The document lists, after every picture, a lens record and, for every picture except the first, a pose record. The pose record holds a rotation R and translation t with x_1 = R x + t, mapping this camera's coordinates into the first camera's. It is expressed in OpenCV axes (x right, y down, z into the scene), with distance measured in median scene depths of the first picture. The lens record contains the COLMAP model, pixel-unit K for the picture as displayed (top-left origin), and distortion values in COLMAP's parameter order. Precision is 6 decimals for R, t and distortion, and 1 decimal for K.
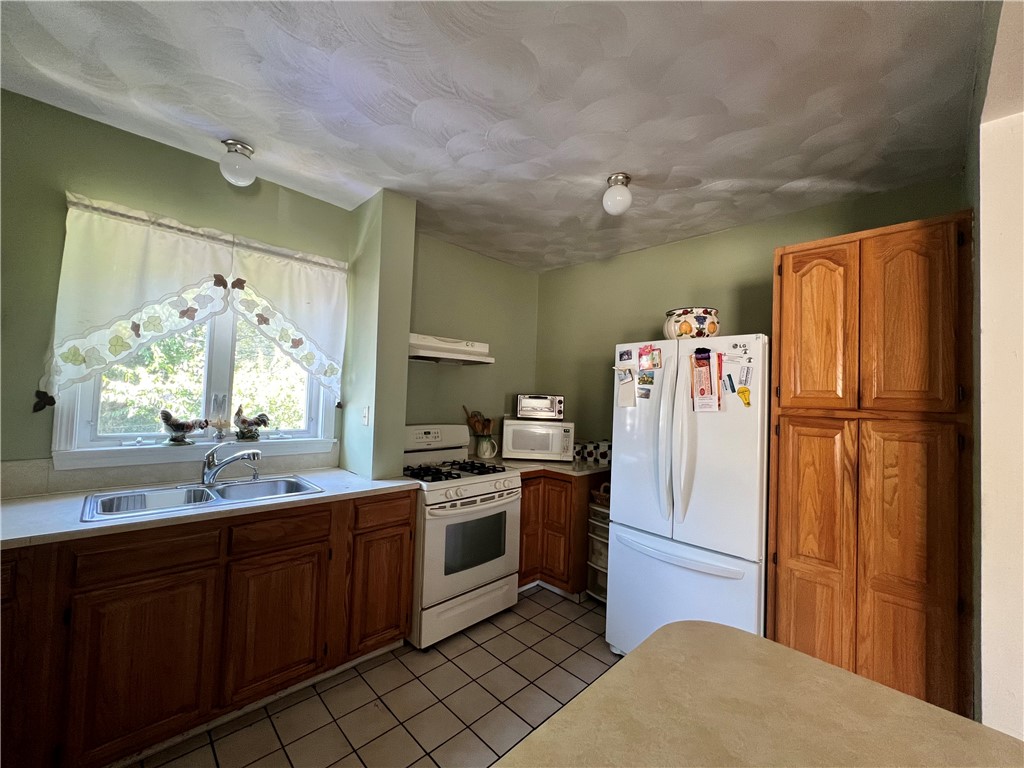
lens RADIAL K [[412.8, 0, 512.1], [0, 412.8, 381.2], [0, 0, 1]] dist [-0.000930, 0.000326]
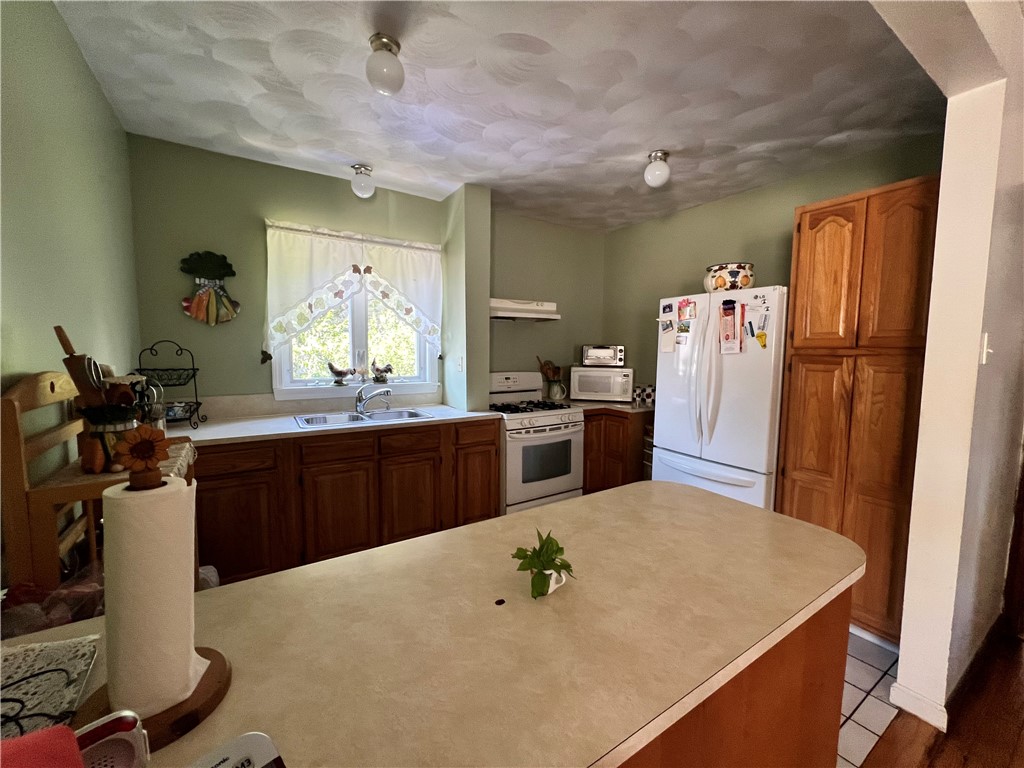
lens RADIAL K [[412.8, 0, 512.3], [0, 412.8, 381.2], [0, 0, 1]] dist [-0.000930, 0.000326]
pose [[0.977239, -0.011405, -0.211837, 0.100252], [0.034438, 0.993838, 0.105358, 0.004959], [0.209330, -0.110255, 0.971609, -0.289534]]
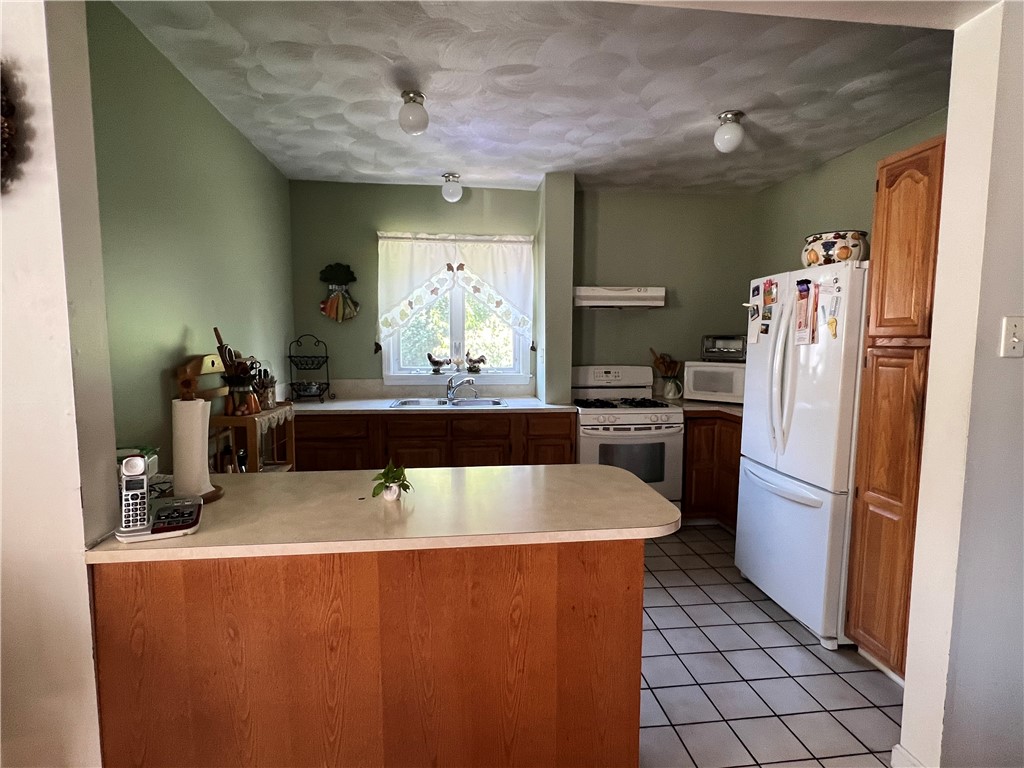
lens RADIAL K [[514.7, 0, 510.6], [0, 514.7, 382.8], [0, 0, 1]] dist [0.002076, -0.000758]
pose [[0.784885, 0.019963, -0.619319, 0.652974], [0.046163, 0.994820, 0.090570, 0.019192], [0.617919, -0.099677, 0.779898, -0.384802]]
